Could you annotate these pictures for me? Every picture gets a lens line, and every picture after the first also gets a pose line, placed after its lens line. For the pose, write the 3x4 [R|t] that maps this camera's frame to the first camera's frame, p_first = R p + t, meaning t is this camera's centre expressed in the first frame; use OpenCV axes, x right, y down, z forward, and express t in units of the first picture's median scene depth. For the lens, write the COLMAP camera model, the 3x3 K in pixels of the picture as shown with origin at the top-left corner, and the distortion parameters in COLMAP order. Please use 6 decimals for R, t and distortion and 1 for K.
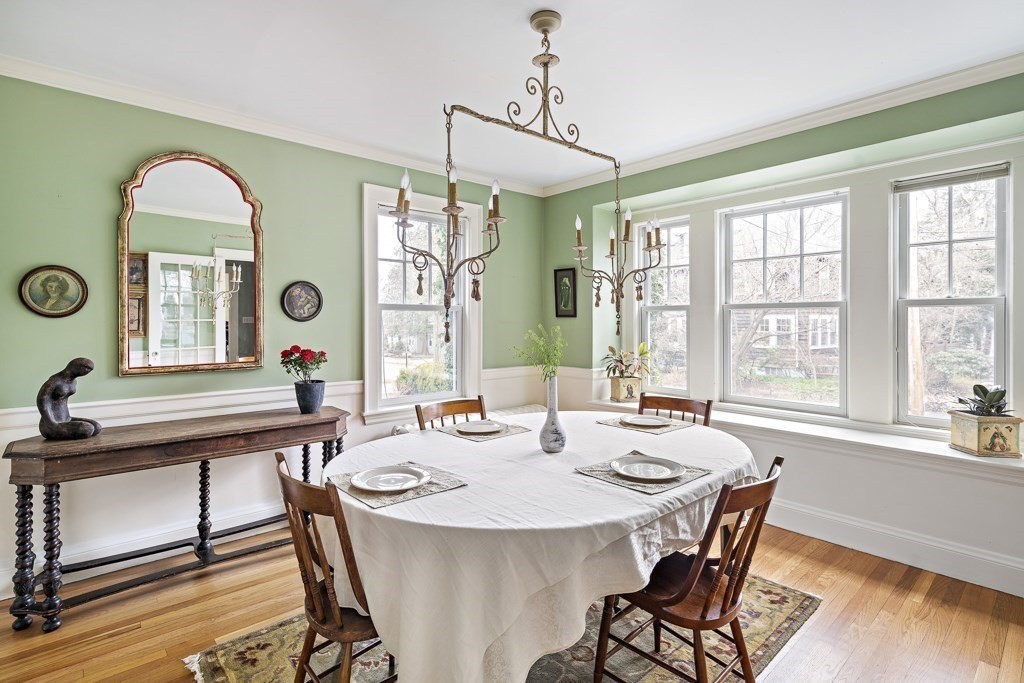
lens RADIAL K [[496.5, 0, 479.7], [0, 496.5, 324.0], [0, 0, 1]] dist [0.002465, -0.002789]
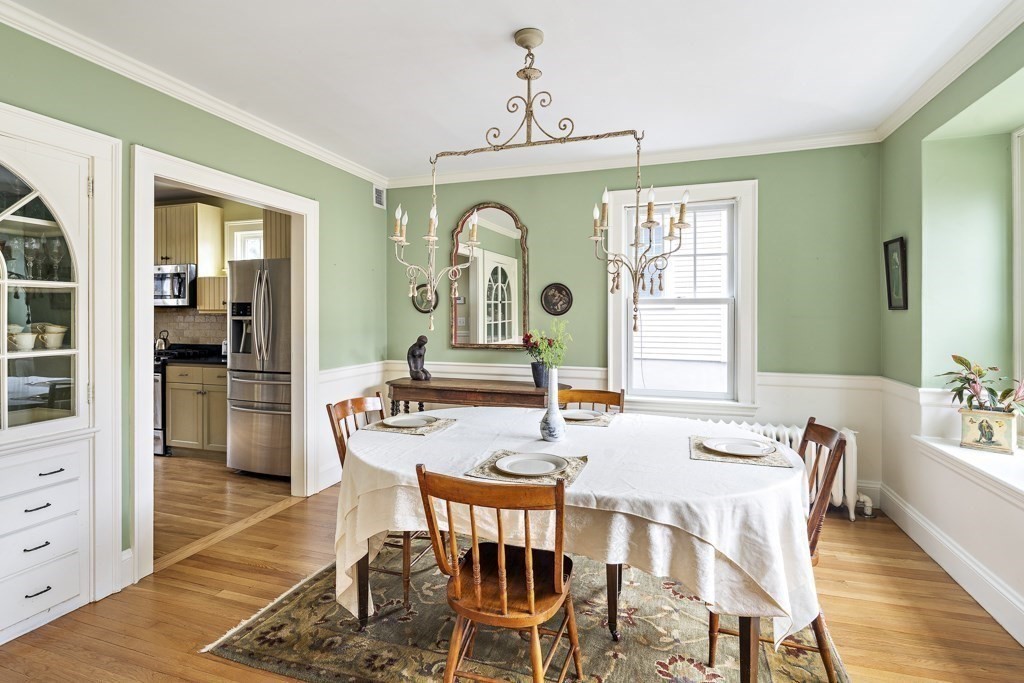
lens RADIAL K [[496.5, 0, 516.6], [0, 496.5, 316.7], [0, 0, 1]] dist [0.002465, -0.002789]
pose [[0.530468, 0.002233, -0.847702, 0.886850], [-0.004926, 0.999988, -0.000449, -0.001376], [0.847691, 0.004414, 0.530472, 0.348976]]
